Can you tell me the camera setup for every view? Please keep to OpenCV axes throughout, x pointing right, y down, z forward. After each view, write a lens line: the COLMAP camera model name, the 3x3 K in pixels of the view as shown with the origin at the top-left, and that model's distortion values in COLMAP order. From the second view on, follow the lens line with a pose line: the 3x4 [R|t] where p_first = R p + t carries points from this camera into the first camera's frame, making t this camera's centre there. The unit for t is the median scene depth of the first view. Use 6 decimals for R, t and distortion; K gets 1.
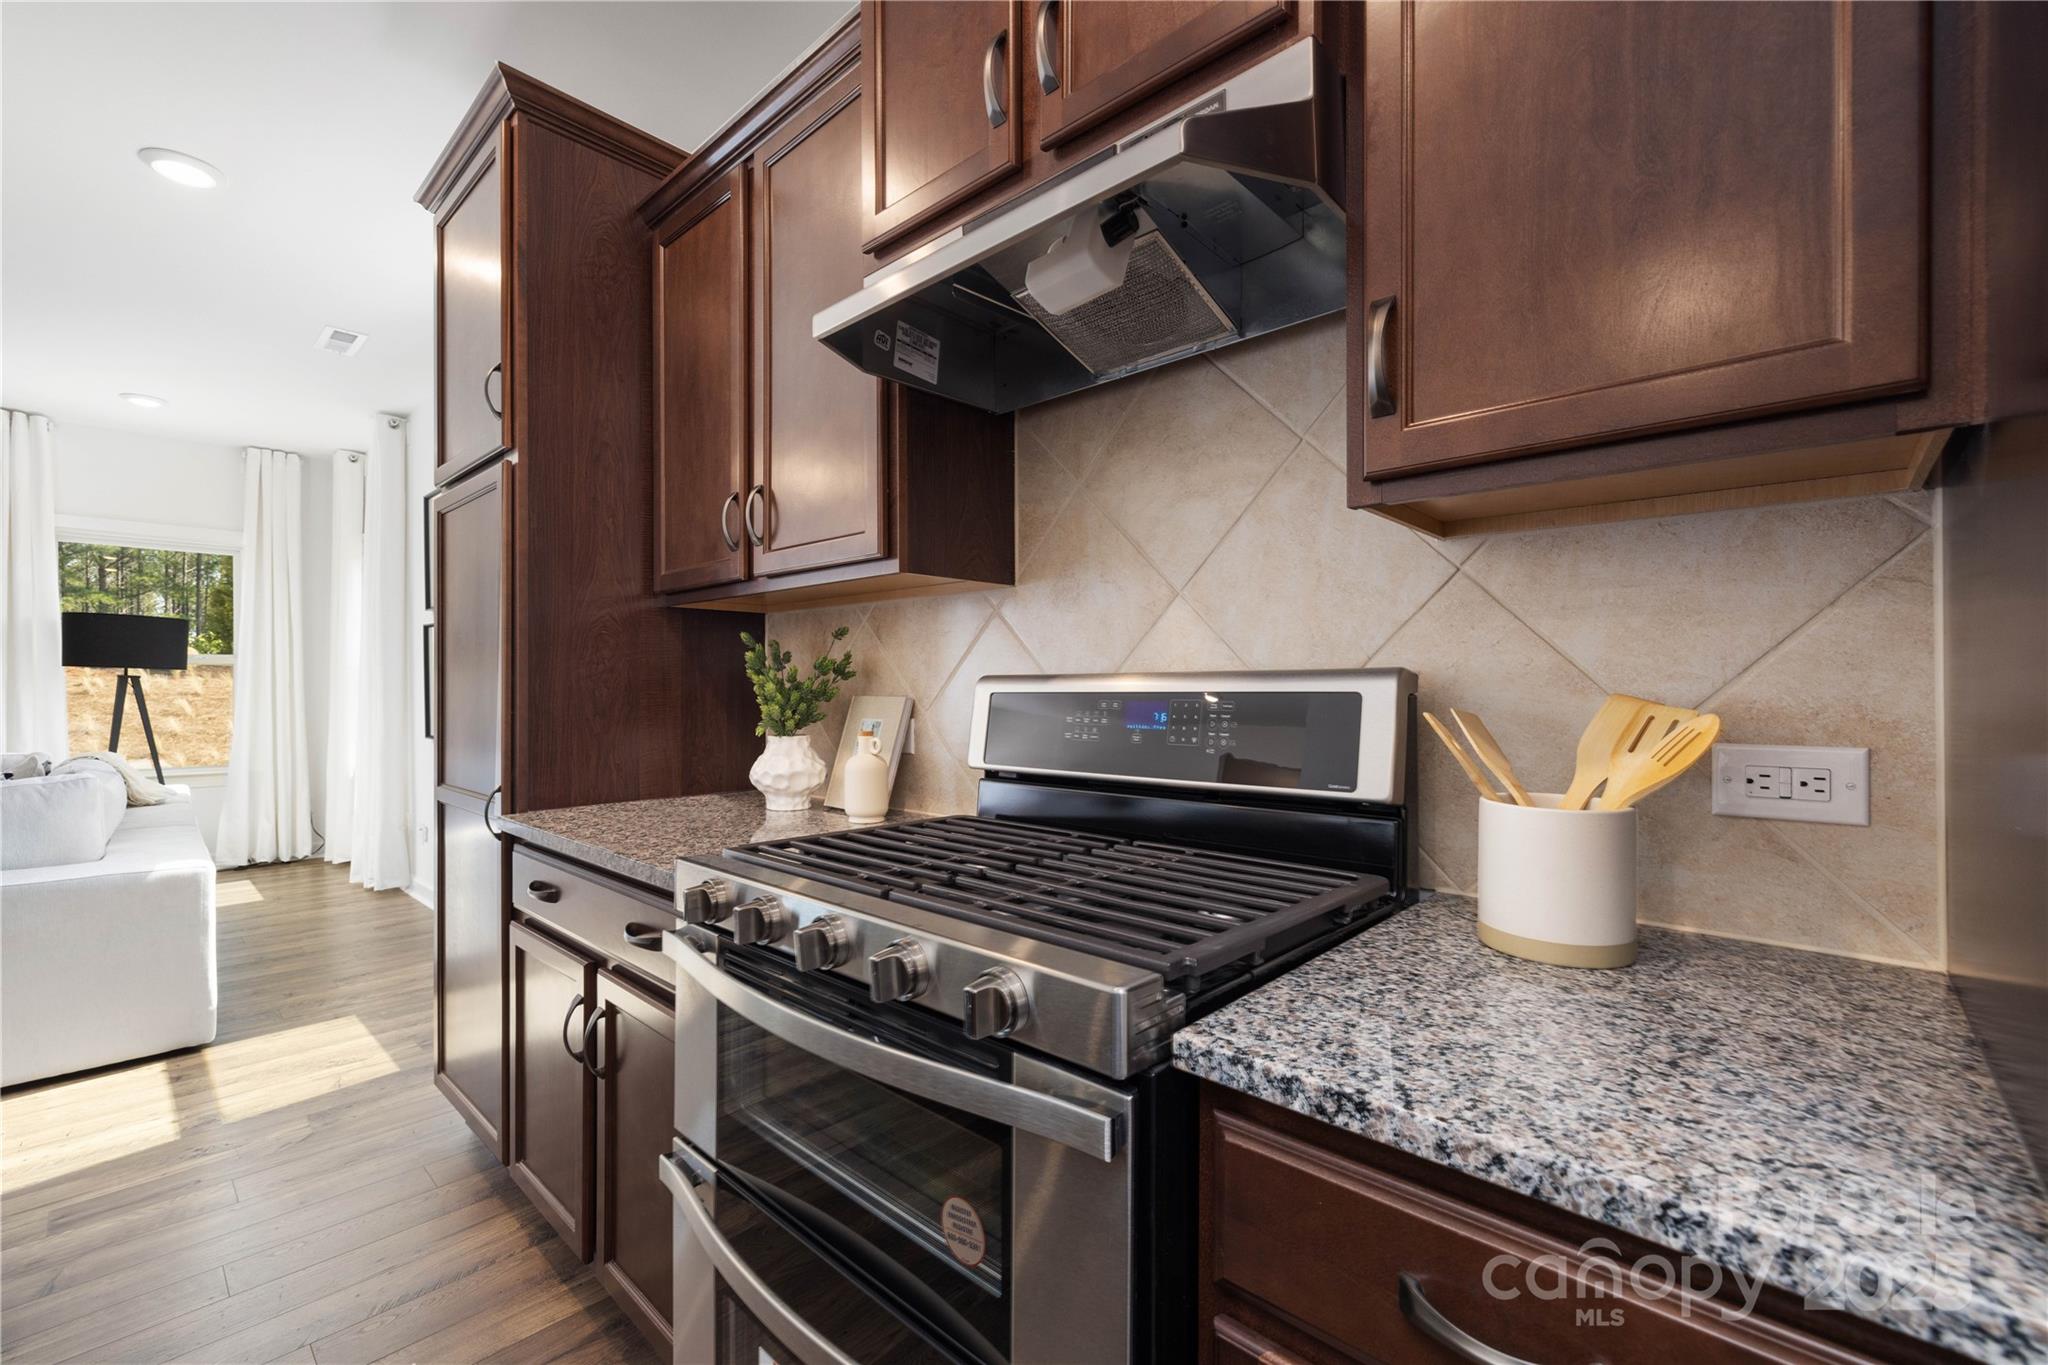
lens RADIAL K [[872.3, 0, 1025.2], [0, 872.3, 693.8], [0, 0, 1]] dist [0.010184, -0.001415]
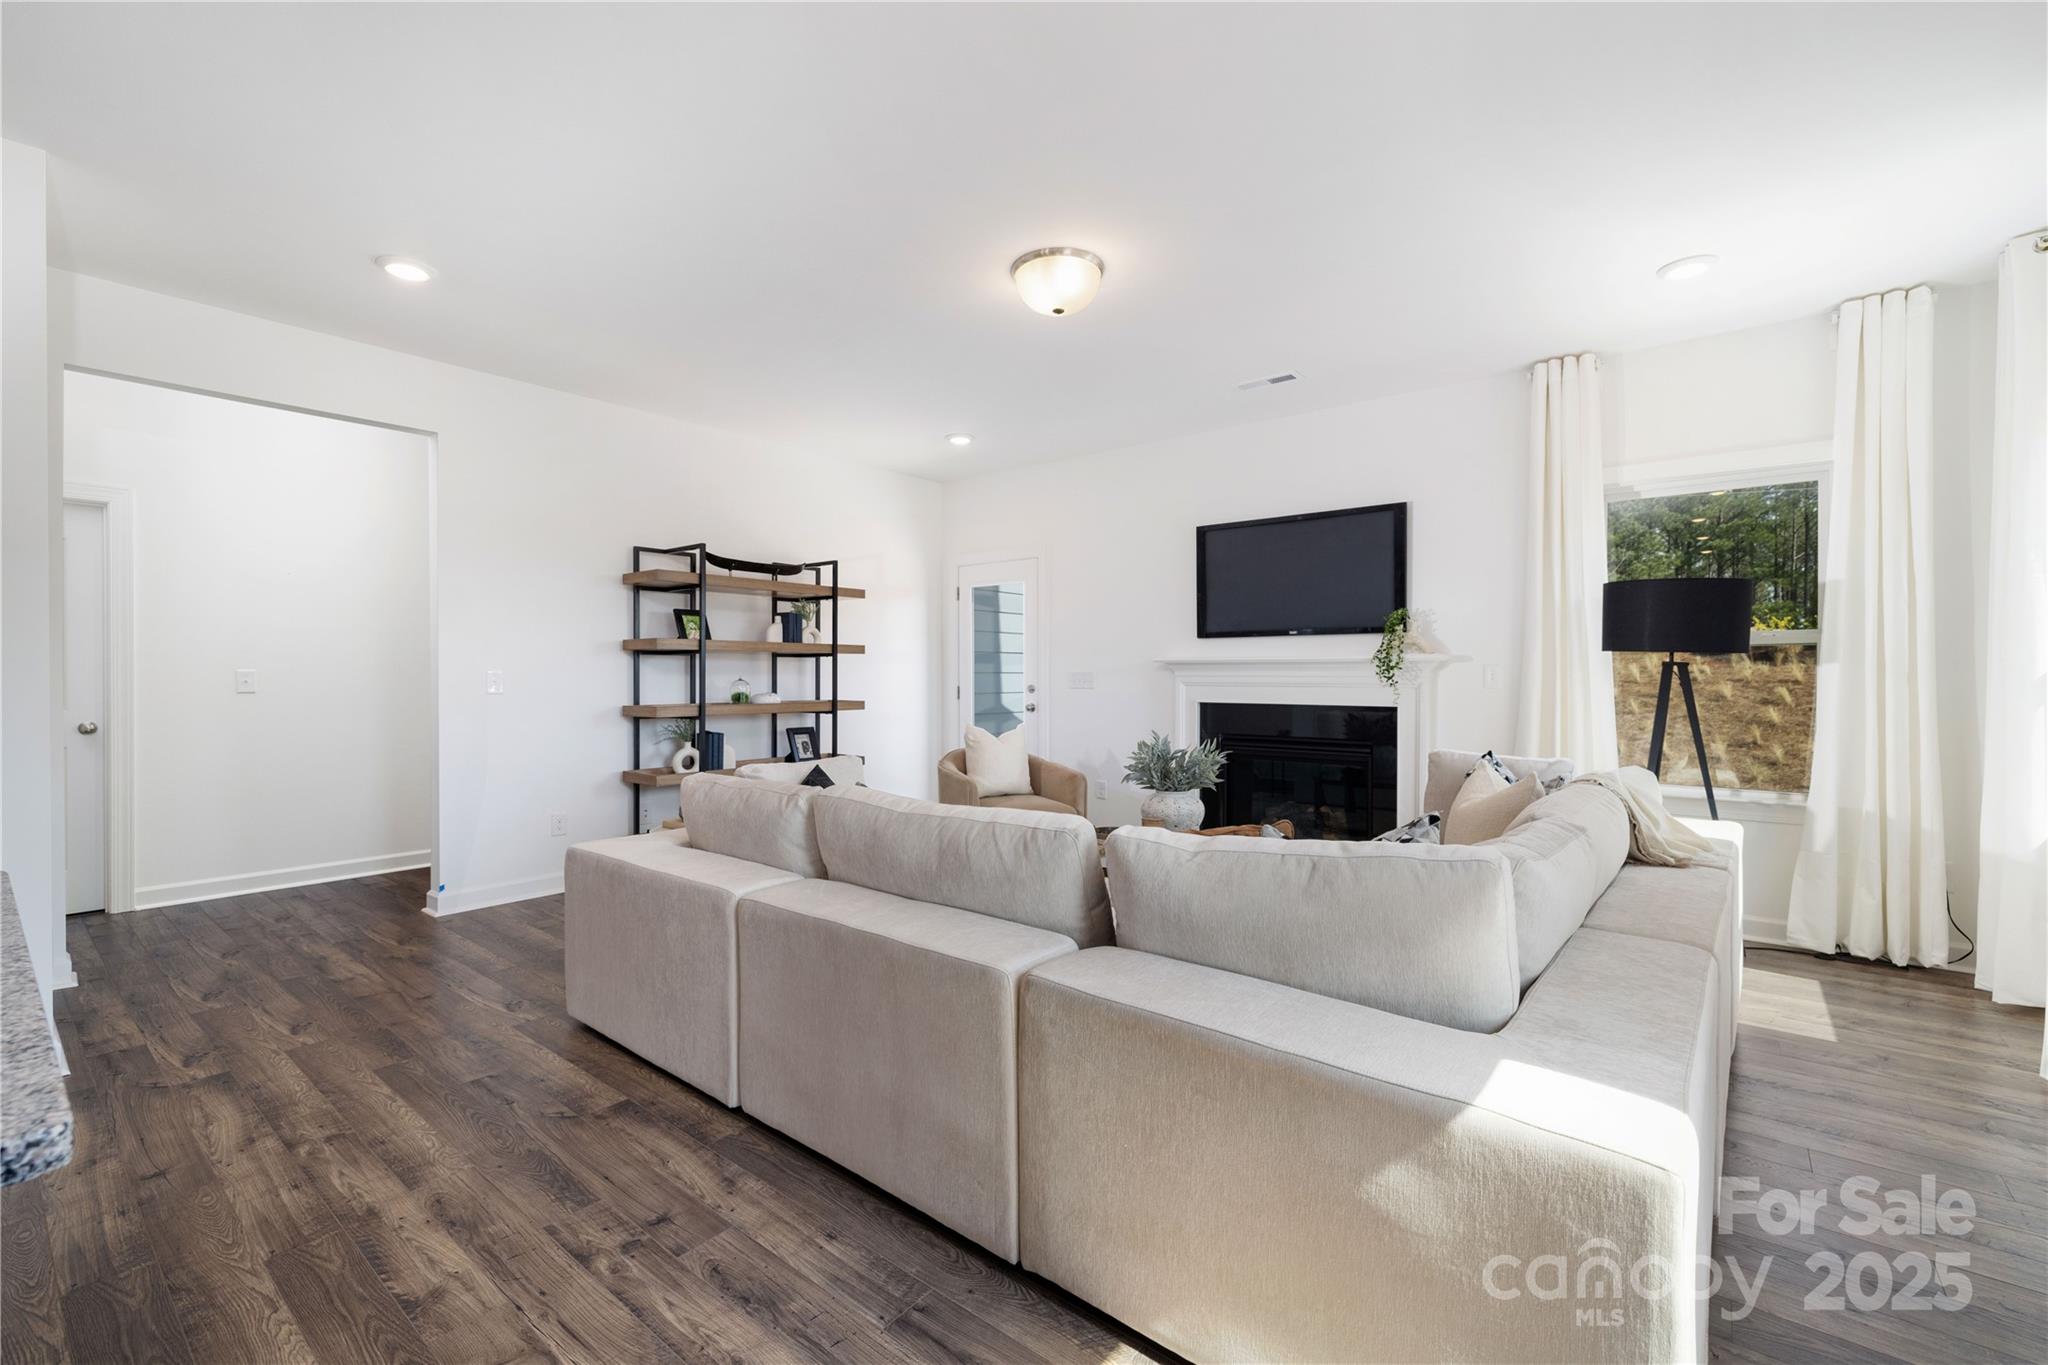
lens RADIAL K [[872.3, 0, 1012.0], [0, 872.3, 679.8], [0, 0, 1]] dist [0.010184, -0.001415]
pose [[0.079026, 0.005051, -0.996860, -0.384210], [-0.005522, 0.999974, 0.004629, -0.007024], [0.996857, 0.005138, 0.079051, 0.457349]]
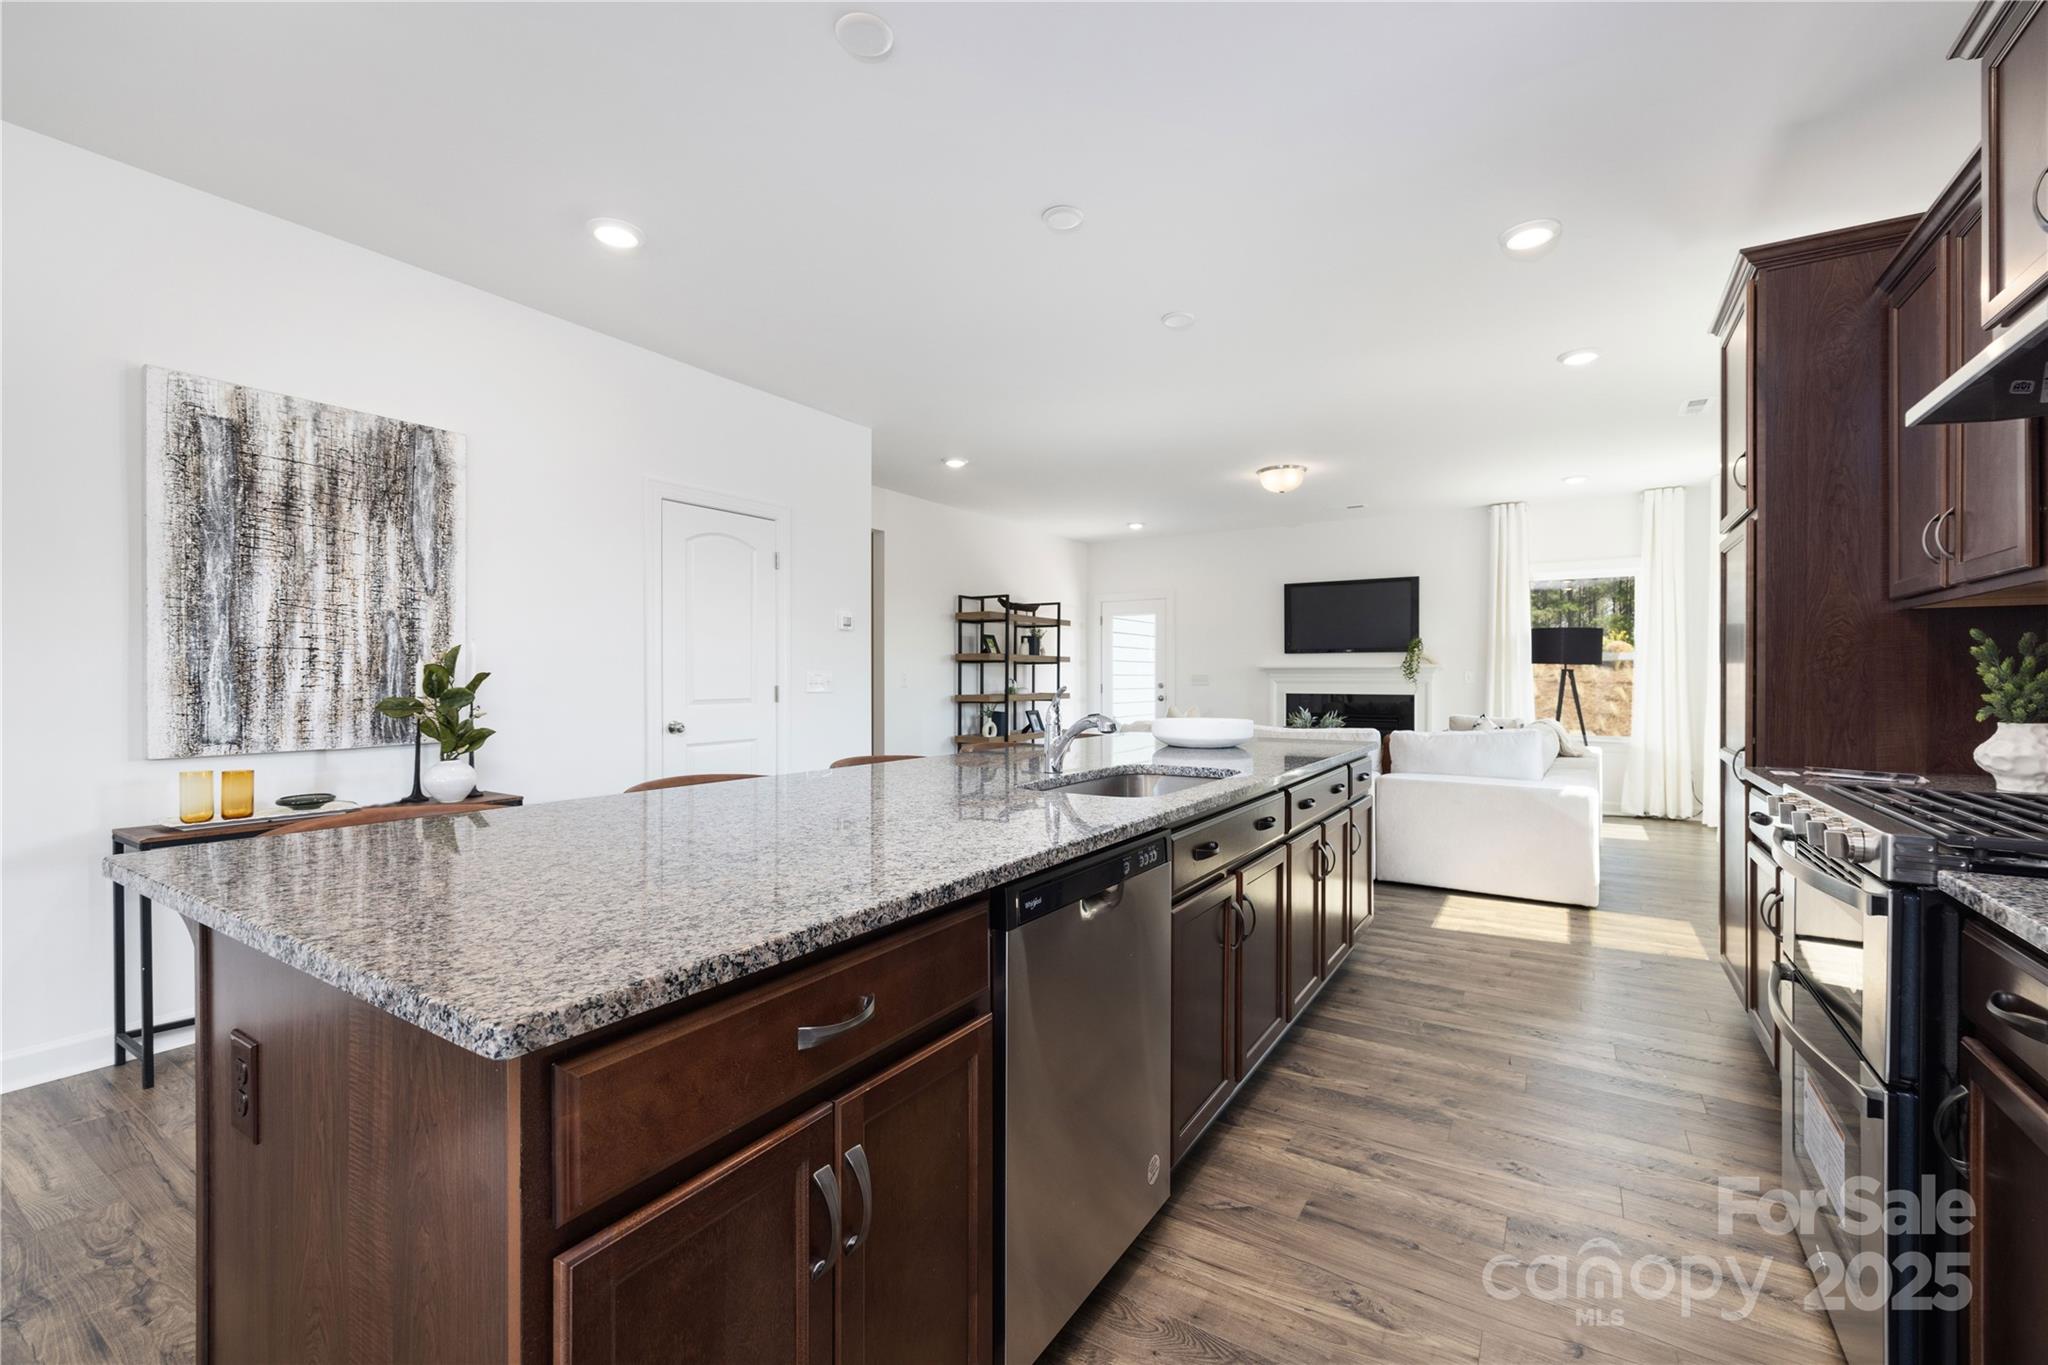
lens RADIAL K [[872.3, 0, 1011.8], [0, 872.3, 672.7], [0, 0, 1]] dist [0.010184, -0.001415]
pose [[0.190805, -0.006017, -0.981610, 0.258751], [-0.005858, 0.999956, -0.007268, 0.000500], [0.981611, 0.007137, 0.190761, -0.199318]]
